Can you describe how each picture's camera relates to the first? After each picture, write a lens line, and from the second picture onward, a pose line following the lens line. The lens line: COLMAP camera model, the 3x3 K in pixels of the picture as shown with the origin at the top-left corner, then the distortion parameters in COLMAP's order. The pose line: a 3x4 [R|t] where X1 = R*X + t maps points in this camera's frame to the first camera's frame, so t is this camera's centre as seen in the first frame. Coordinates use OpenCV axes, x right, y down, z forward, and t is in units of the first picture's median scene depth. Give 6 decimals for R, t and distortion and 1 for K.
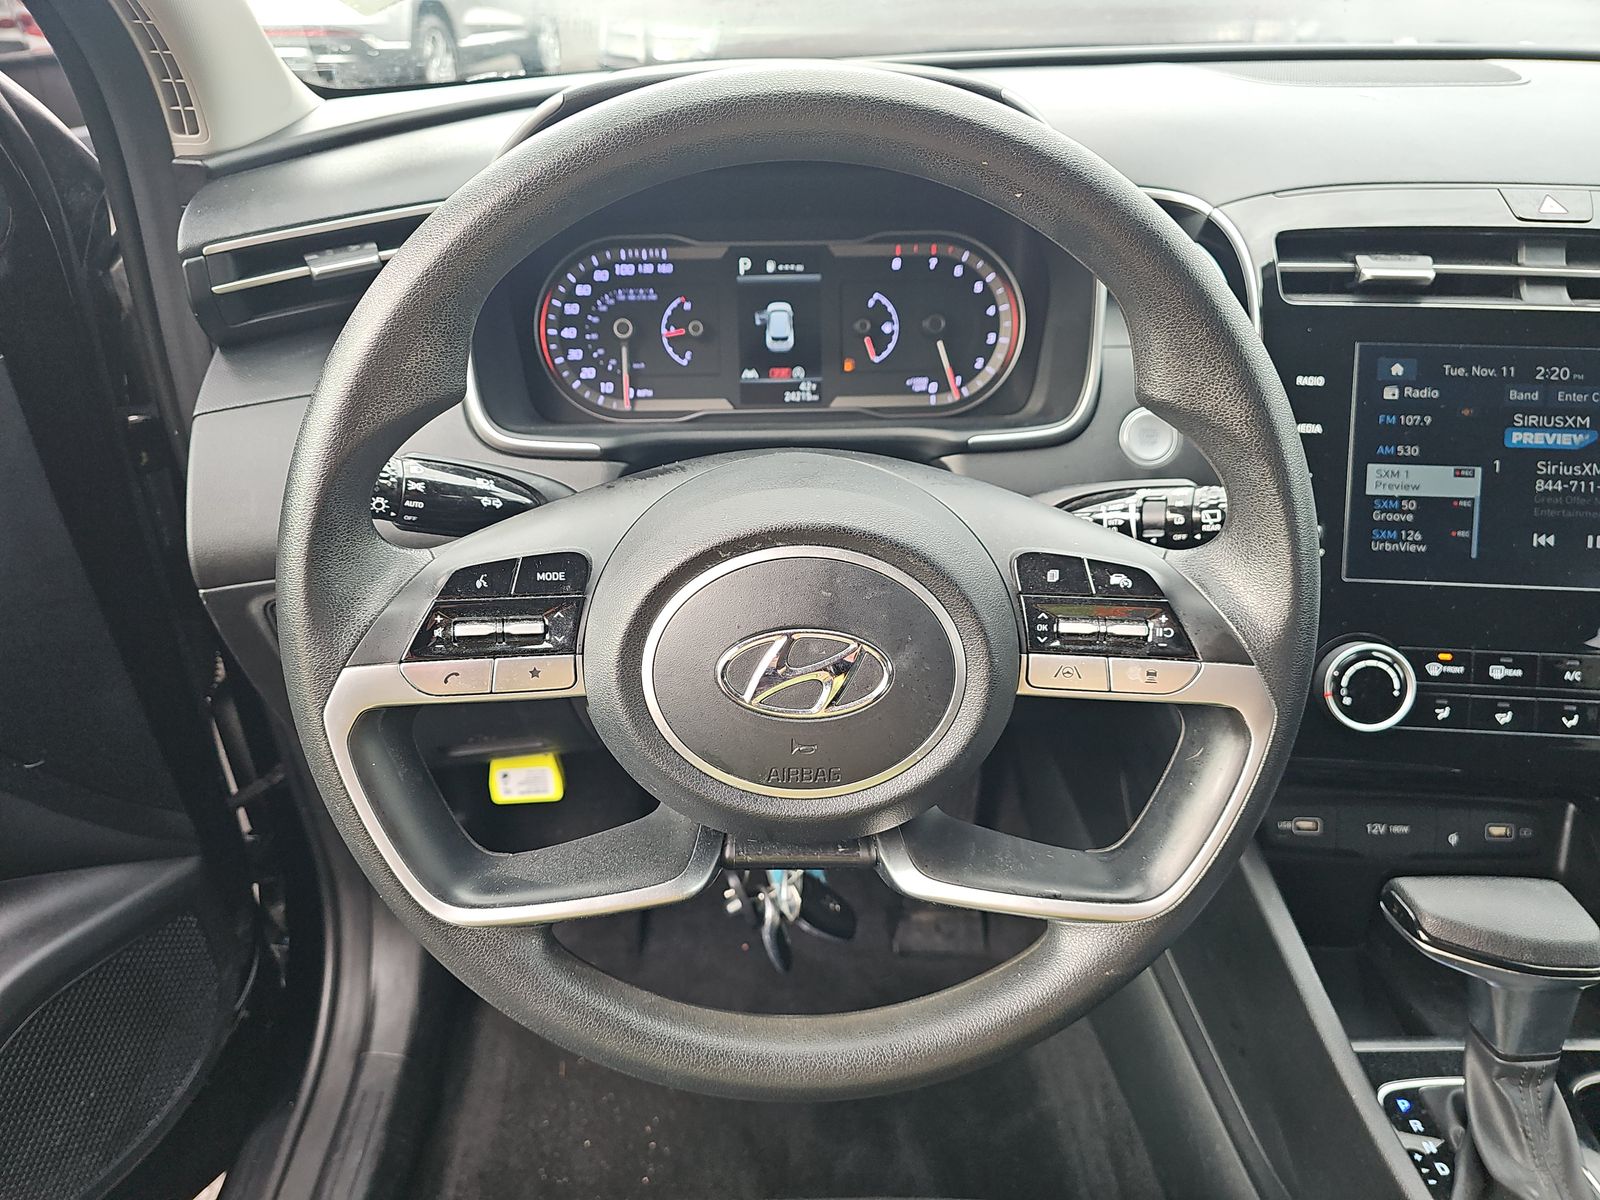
lens RADIAL K [[1091.2, 0, 800.0], [0, 1091.2, 600.0], [0, 0, 1]] dist [0.086078, -0.081838]
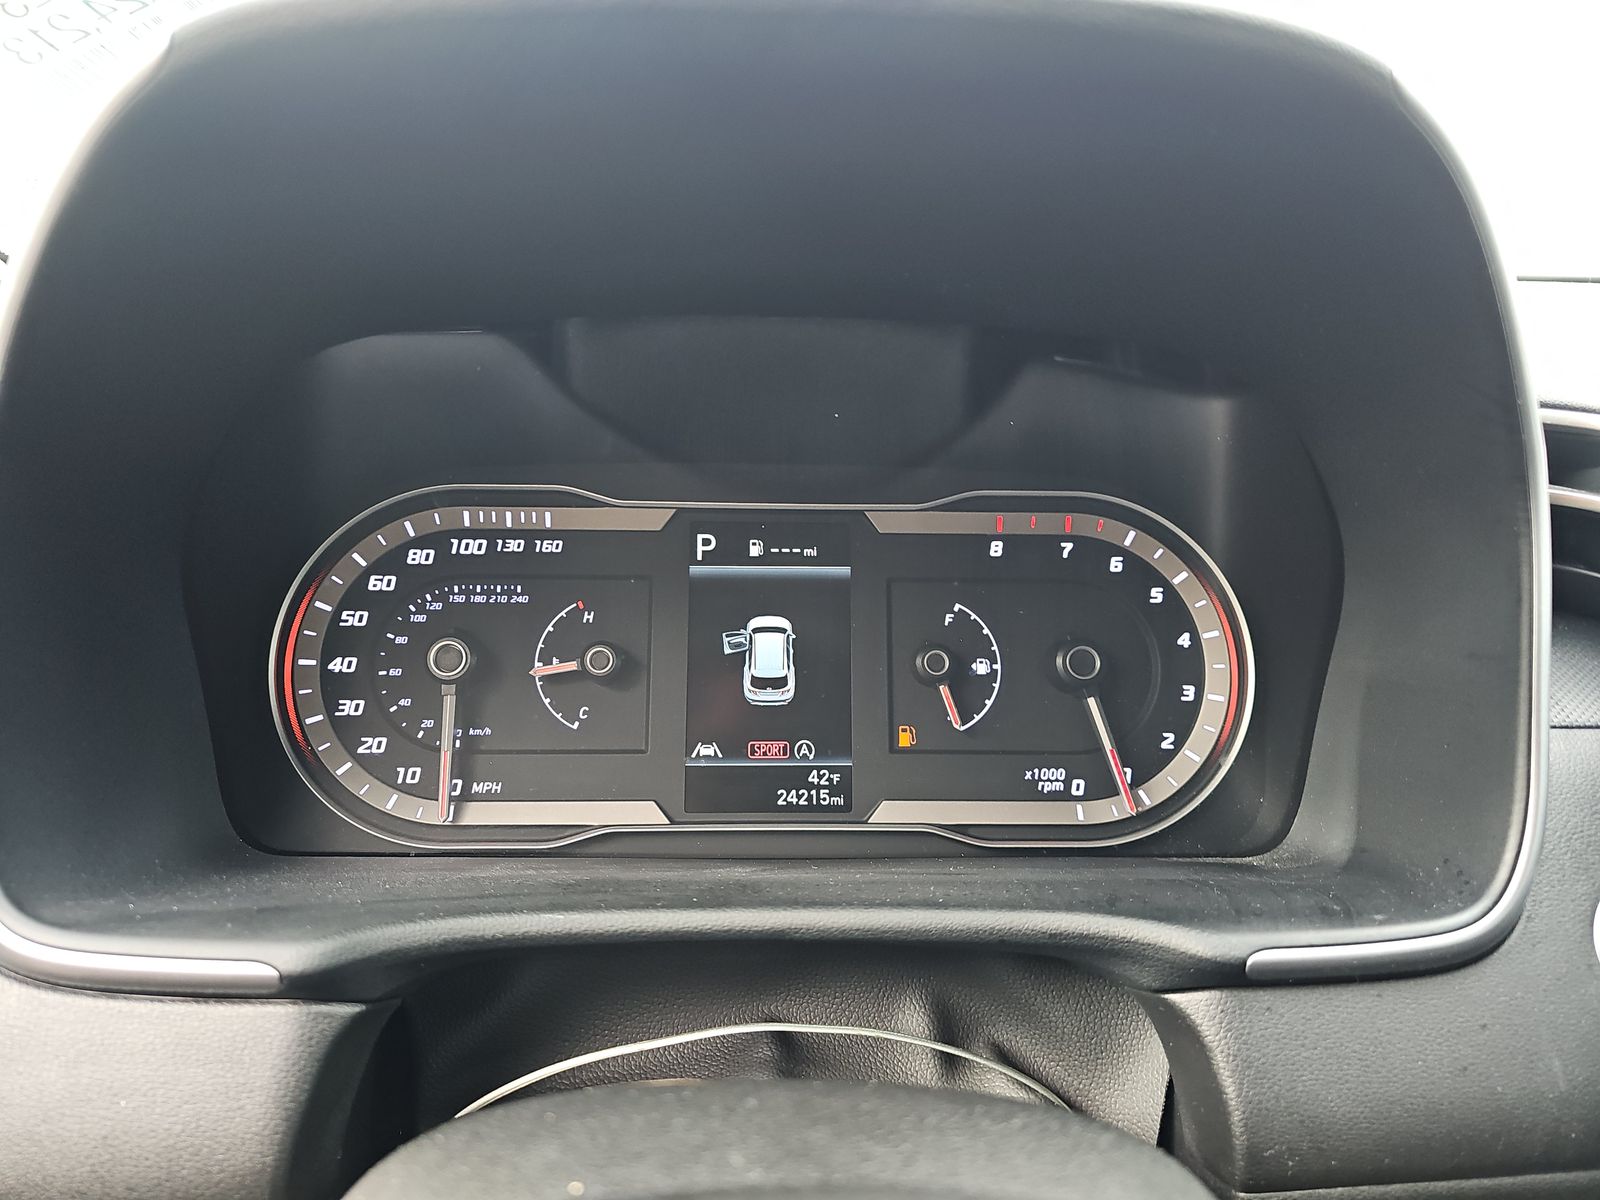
lens RADIAL K [[1067.4, 0, 787.8], [0, 1067.4, 599.0], [0, 0, 1]] dist [0.041439, -0.029043]
pose [[0.999756, 0.022073, -0.000120, -0.011964], [-0.021173, 0.957455, -0.287804, -0.151622], [-0.006238, 0.287737, 0.957689, 0.586565]]
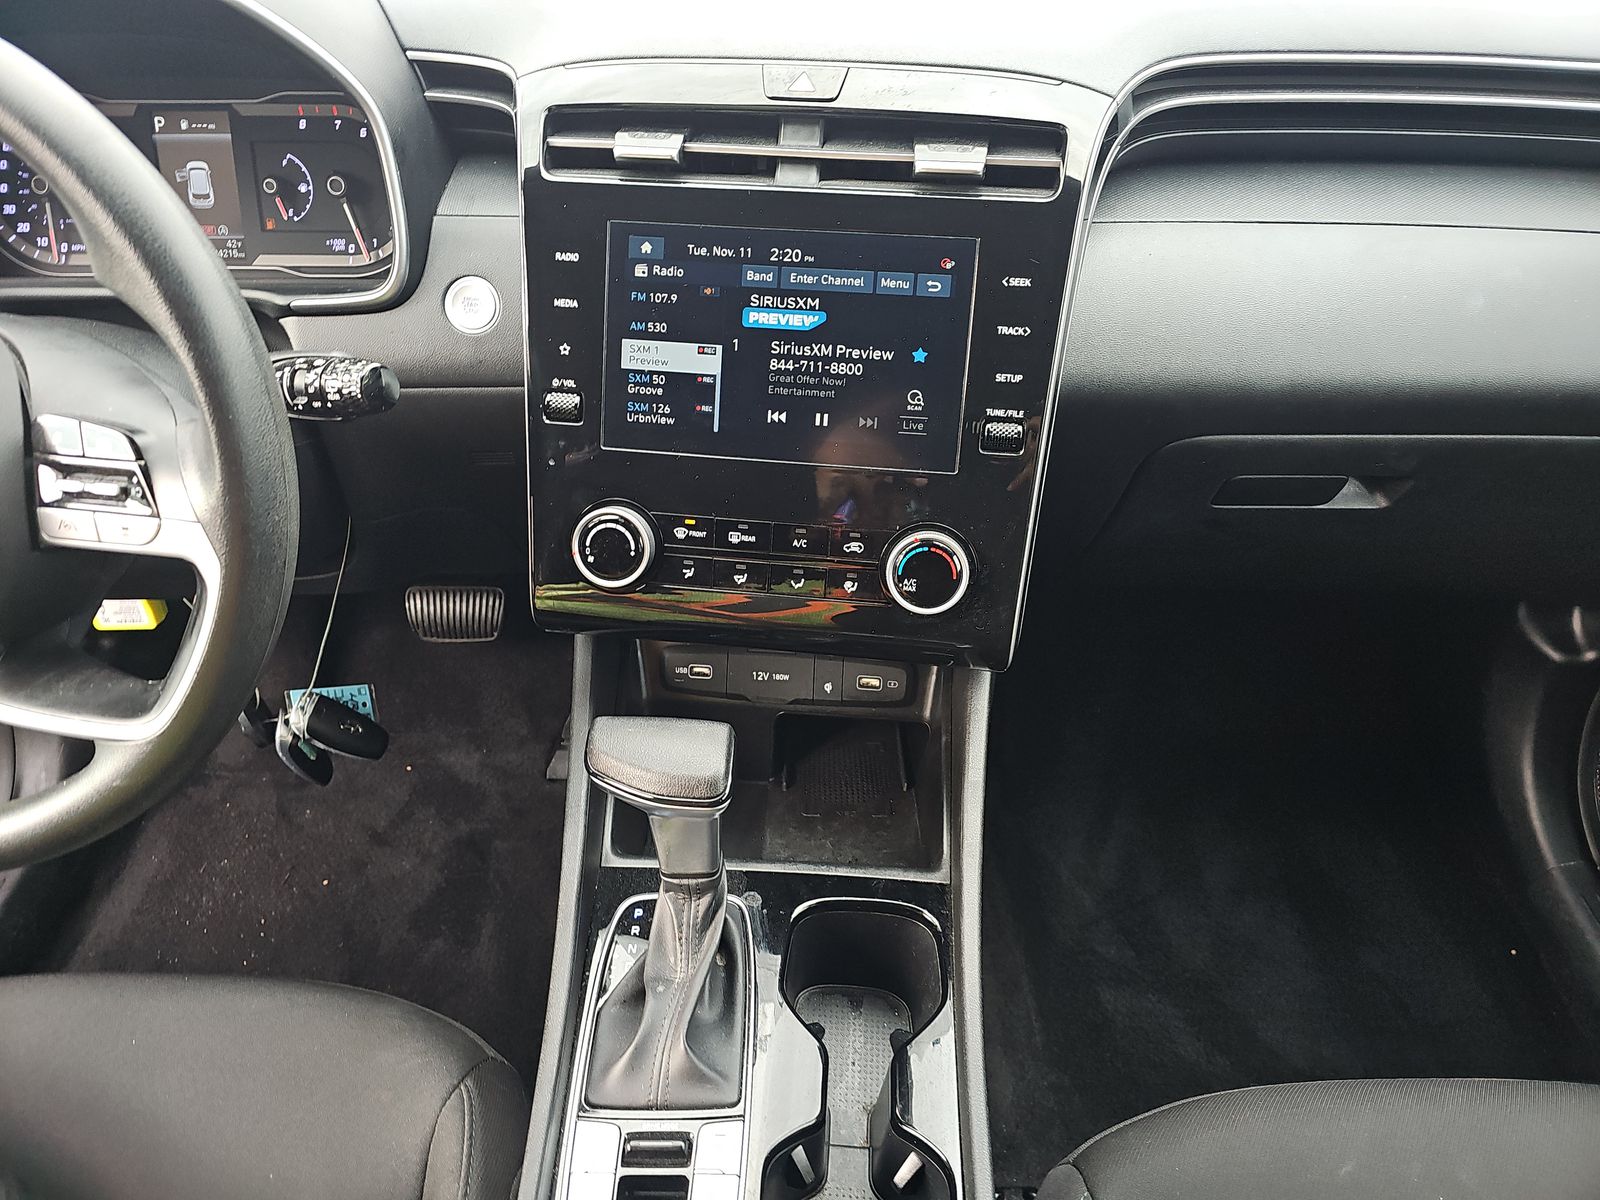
lens RADIAL K [[1067.4, 0, 787.8], [0, 1067.4, 599.0], [0, 0, 1]] dist [0.041439, -0.029043]
pose [[0.997169, 0.038698, -0.064476, 0.699536], [-0.029028, 0.989052, 0.144683, -0.027052], [0.069369, -0.142401, 0.987375, -0.038126]]
